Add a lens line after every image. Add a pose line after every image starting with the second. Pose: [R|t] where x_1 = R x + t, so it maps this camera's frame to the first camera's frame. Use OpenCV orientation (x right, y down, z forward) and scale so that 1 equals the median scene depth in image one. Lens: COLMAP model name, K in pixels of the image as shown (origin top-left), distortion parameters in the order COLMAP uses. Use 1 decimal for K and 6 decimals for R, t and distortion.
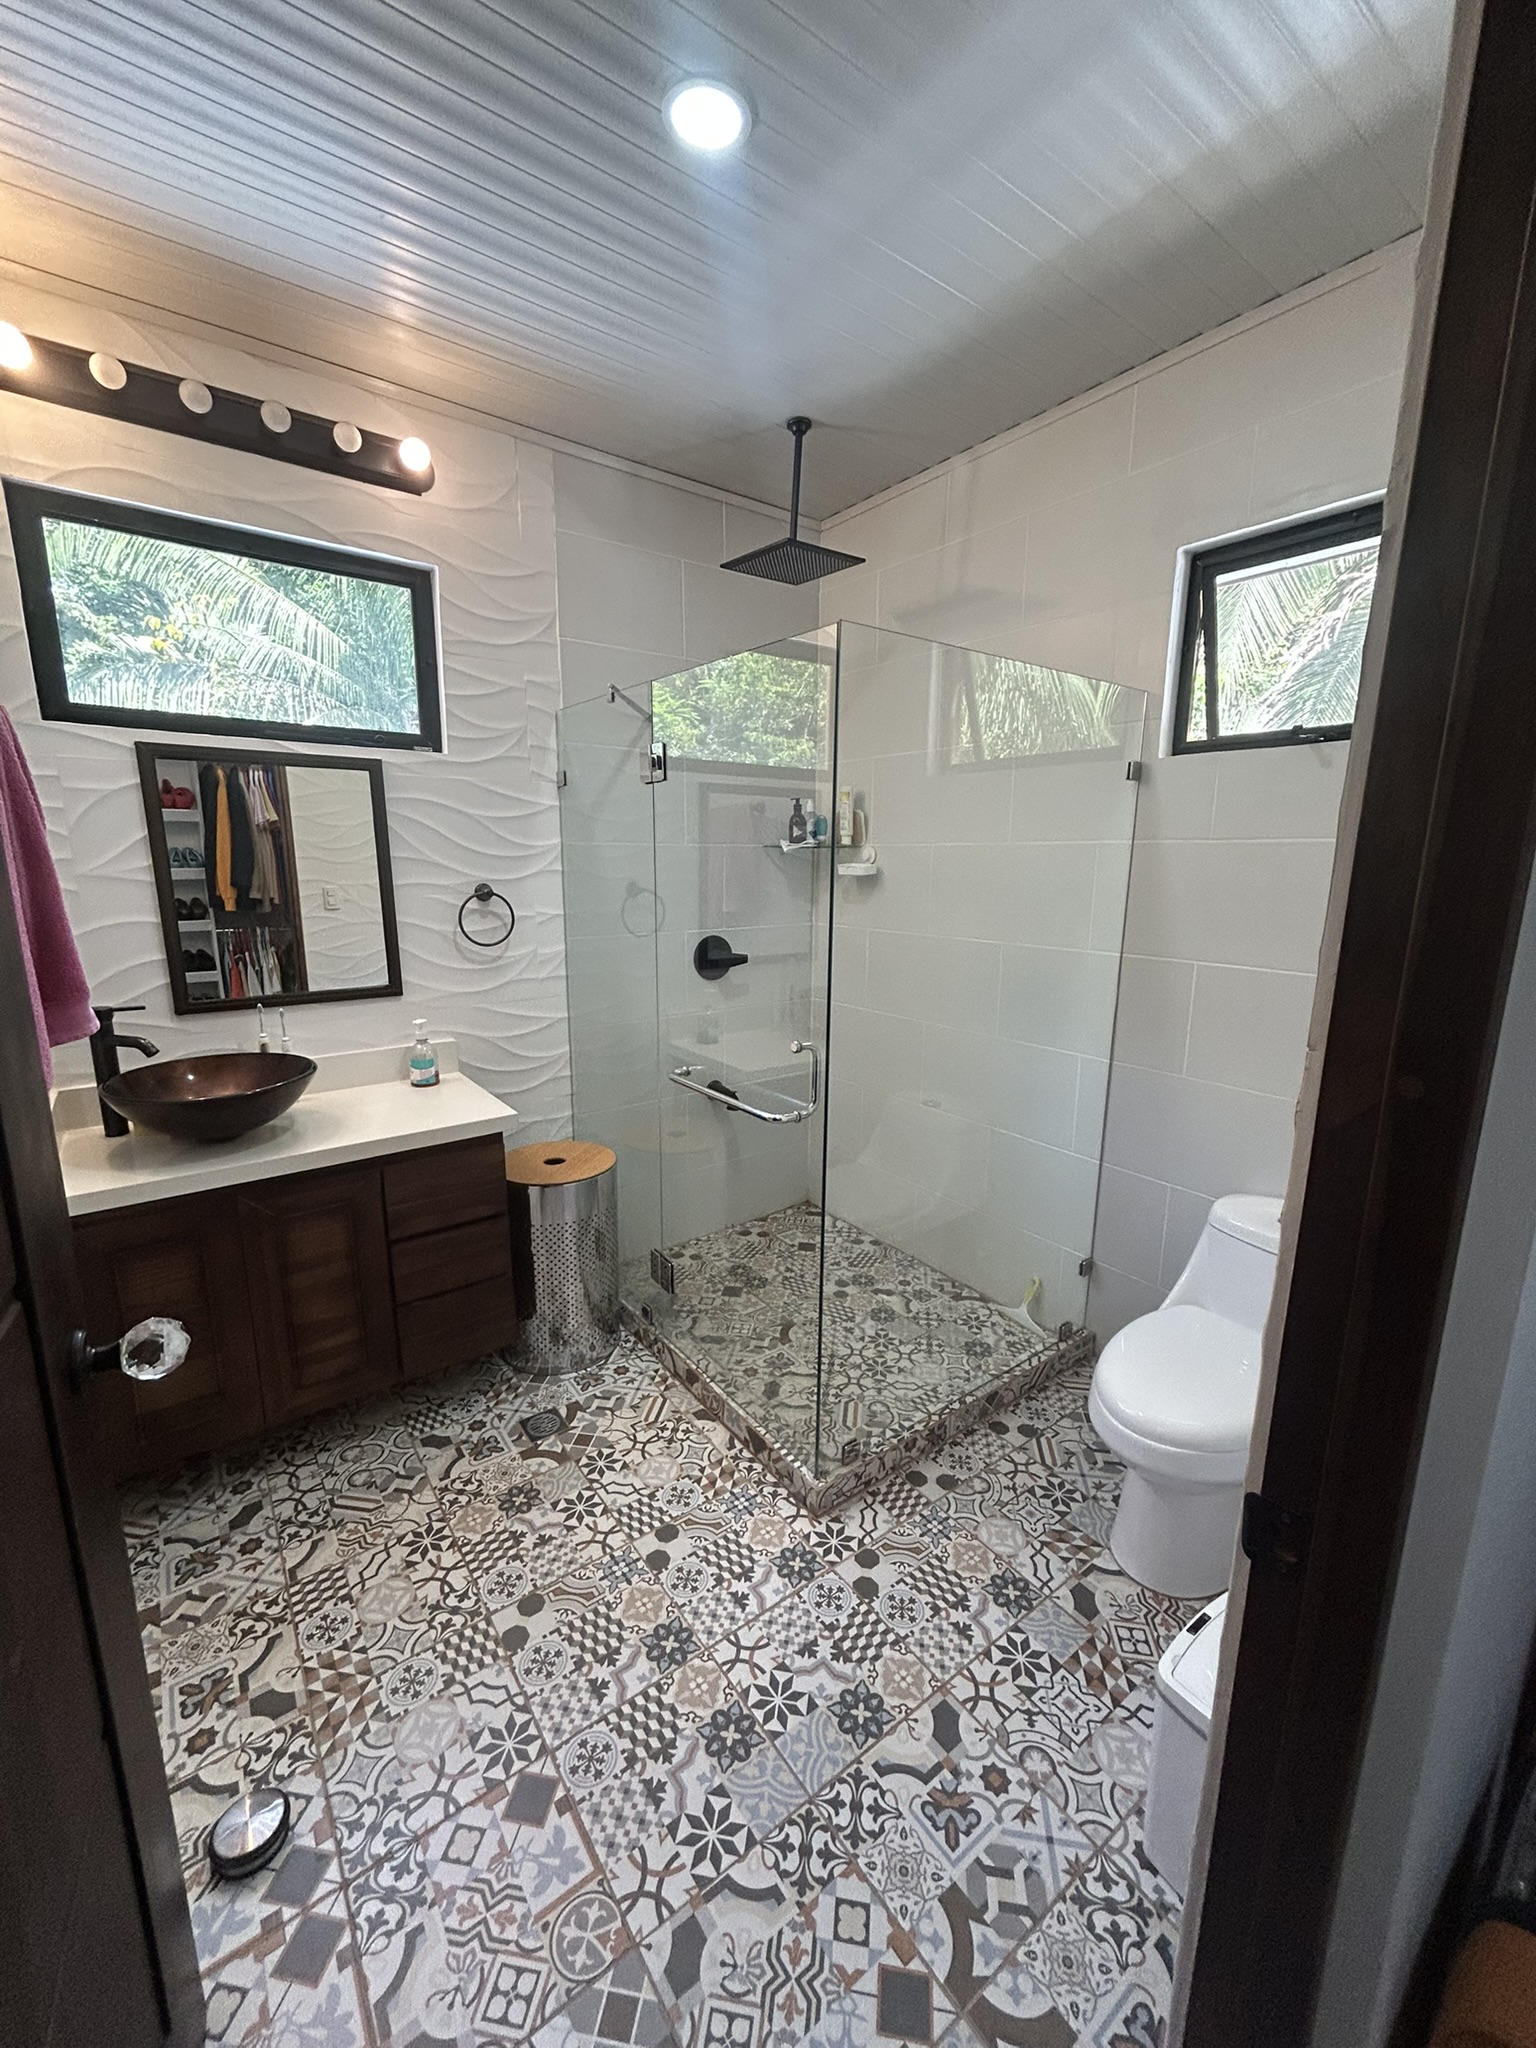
lens RADIAL K [[825.9, 0, 768.0], [0, 825.9, 1024.0], [0, 0, 1]] dist [-0.009957, 0.006618]
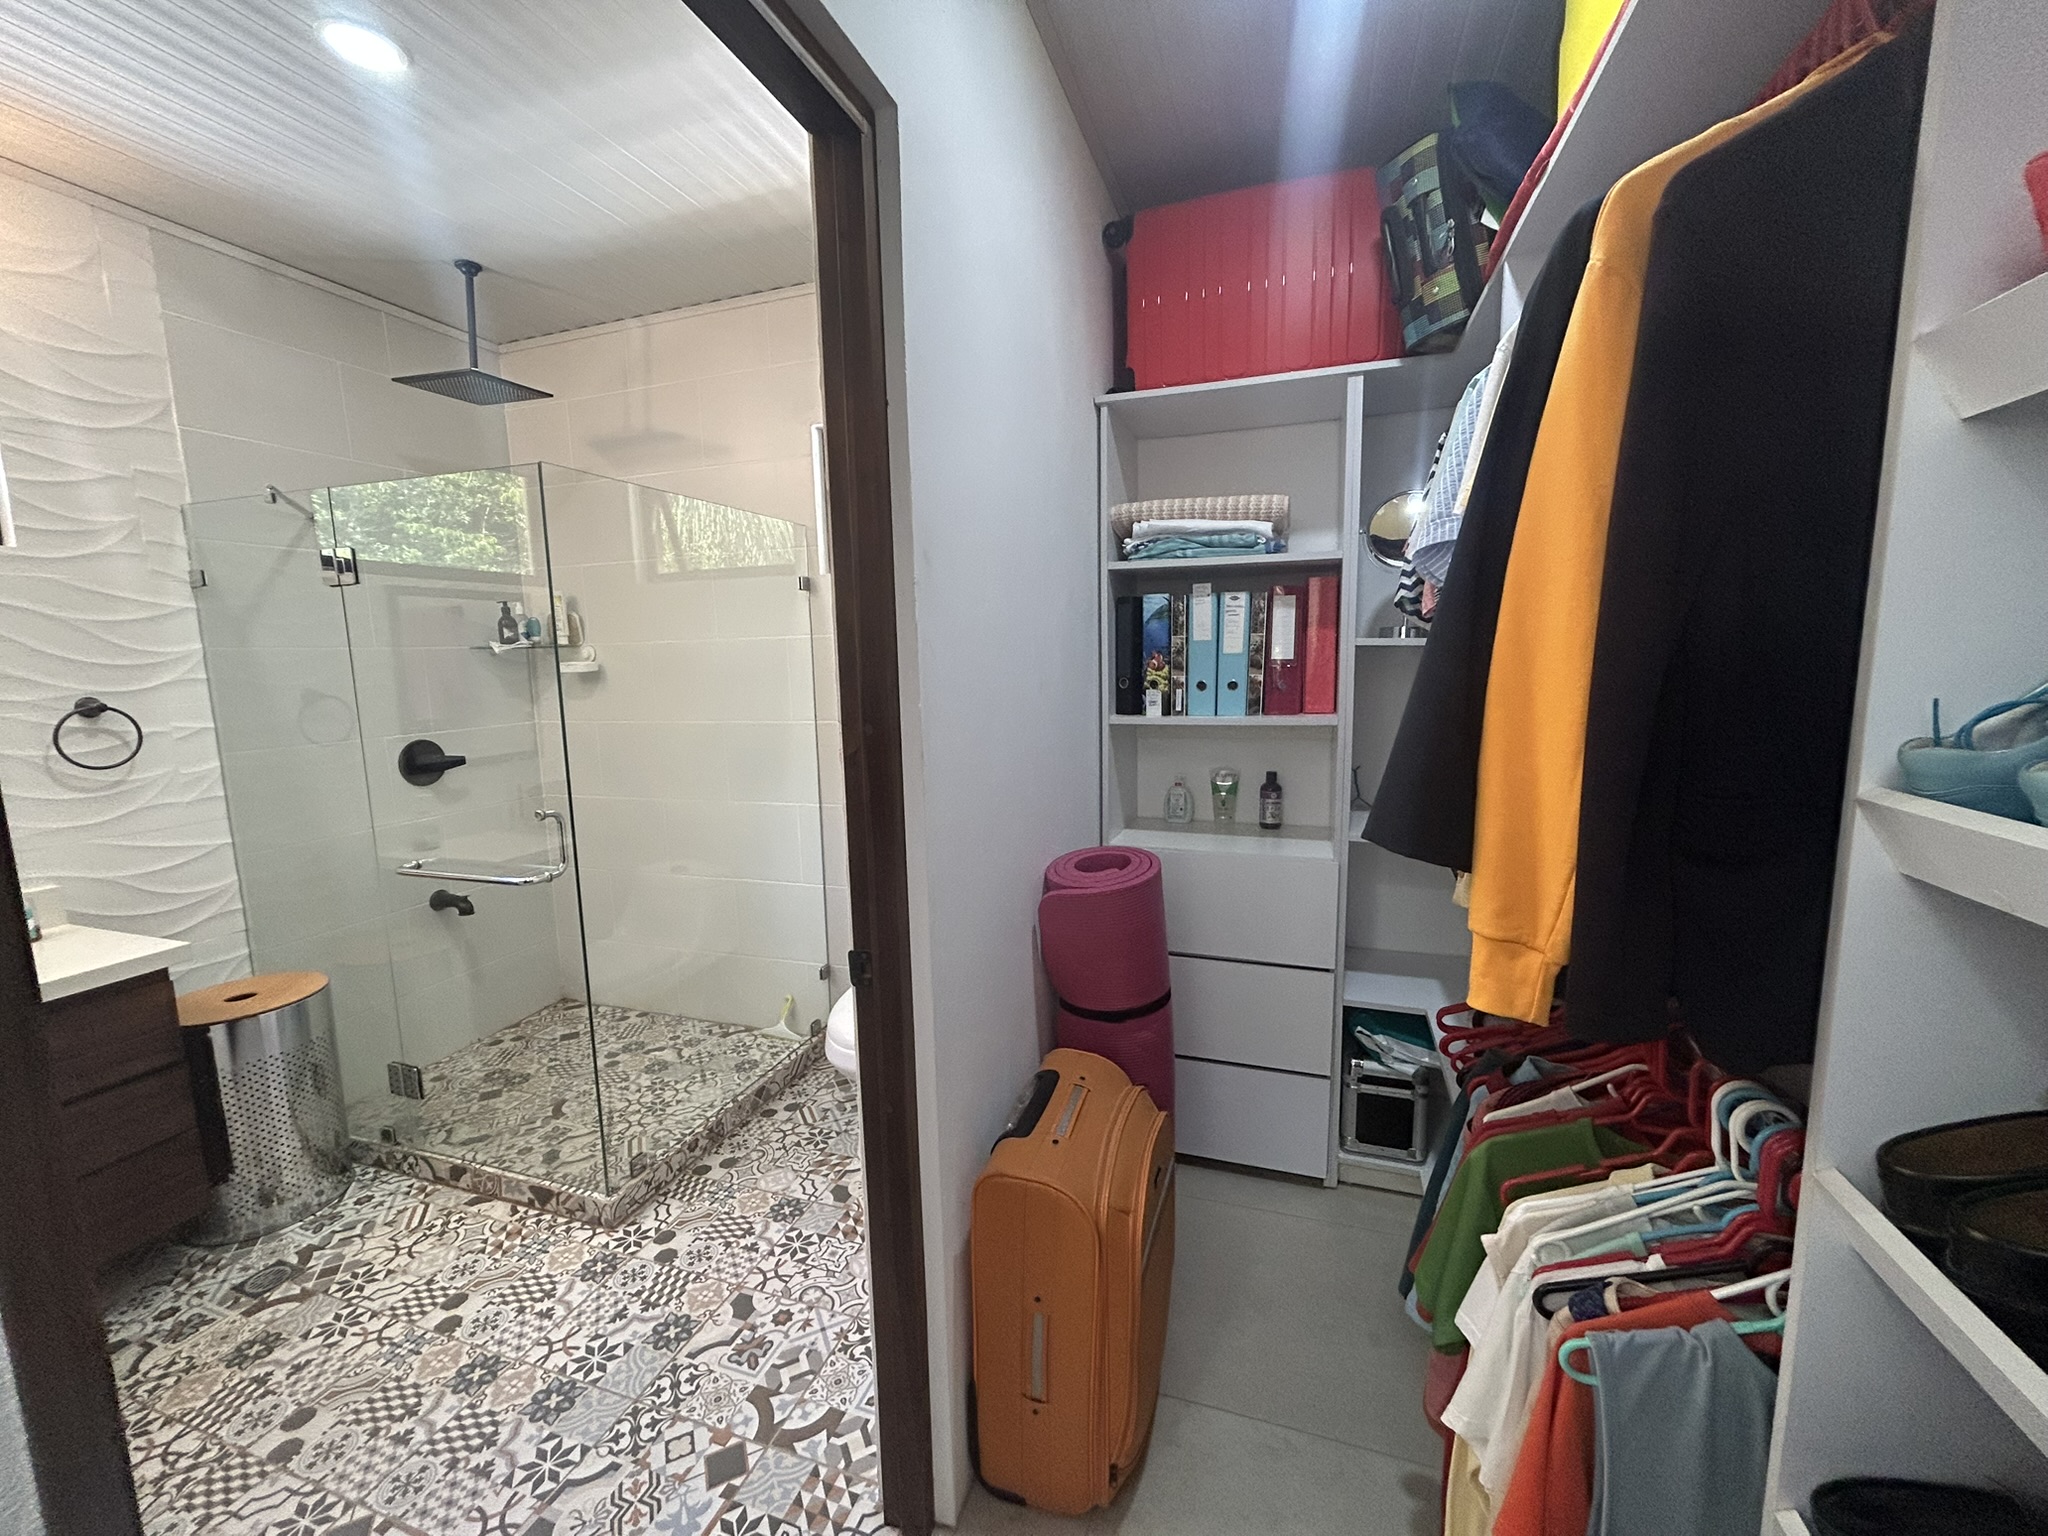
lens RADIAL K [[825.9, 0, 1019.6], [0, 825.9, 760.7], [0, 0, 1]] dist [-0.009957, 0.006618]
pose [[0.824881, -0.101161, 0.556181, -0.036344], [0.144244, 0.988956, -0.034054, 0.071197], [-0.546593, 0.108316, 0.830363, -0.256995]]
